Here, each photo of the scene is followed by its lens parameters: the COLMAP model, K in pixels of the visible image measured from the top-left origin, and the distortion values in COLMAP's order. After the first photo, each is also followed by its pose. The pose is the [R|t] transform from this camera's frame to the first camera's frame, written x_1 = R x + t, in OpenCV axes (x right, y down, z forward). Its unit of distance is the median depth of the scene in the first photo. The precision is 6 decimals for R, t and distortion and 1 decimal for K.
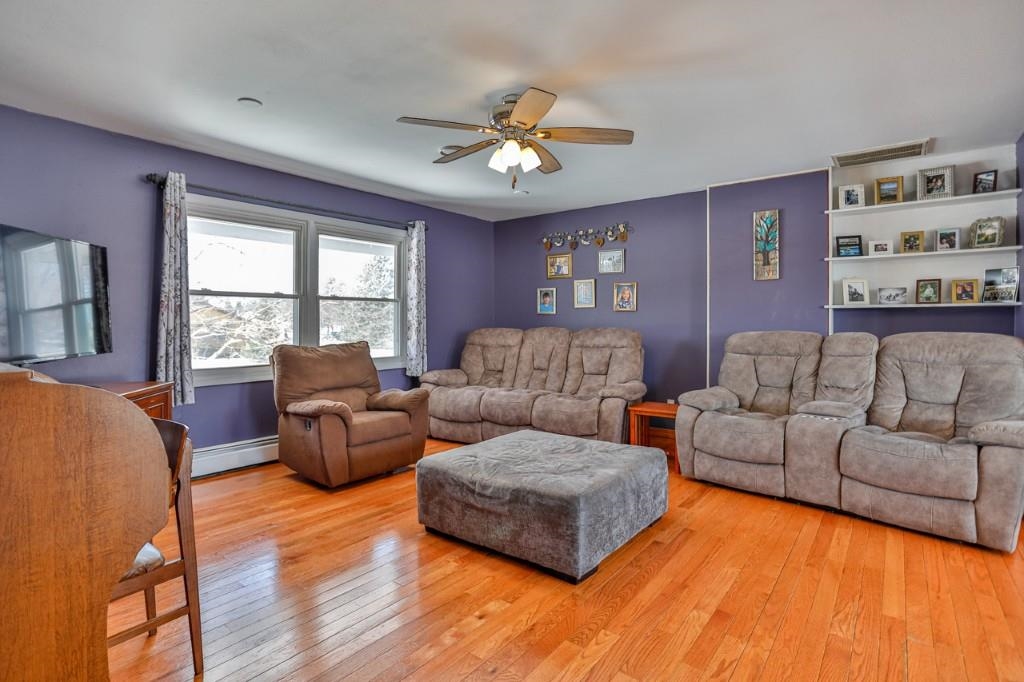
lens RADIAL K [[512.9, 0, 513.9], [0, 512.9, 334.2], [0, 0, 1]] dist [-0.034120, 0.012416]
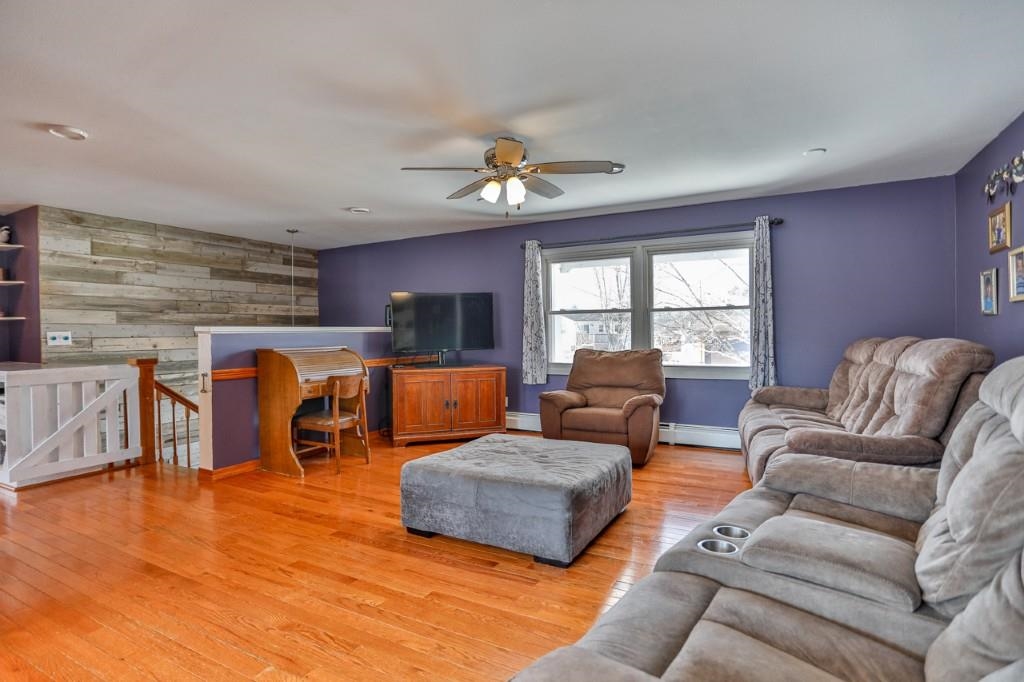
lens RADIAL K [[512.9, 0, 529.3], [0, 512.9, 343.1], [0, 0, 1]] dist [-0.034120, 0.012416]
pose [[0.178529, 0.019764, -0.983736, 0.649742], [-0.014806, 0.999739, 0.017398, -0.011021], [0.983823, 0.011460, 0.178775, 0.472061]]
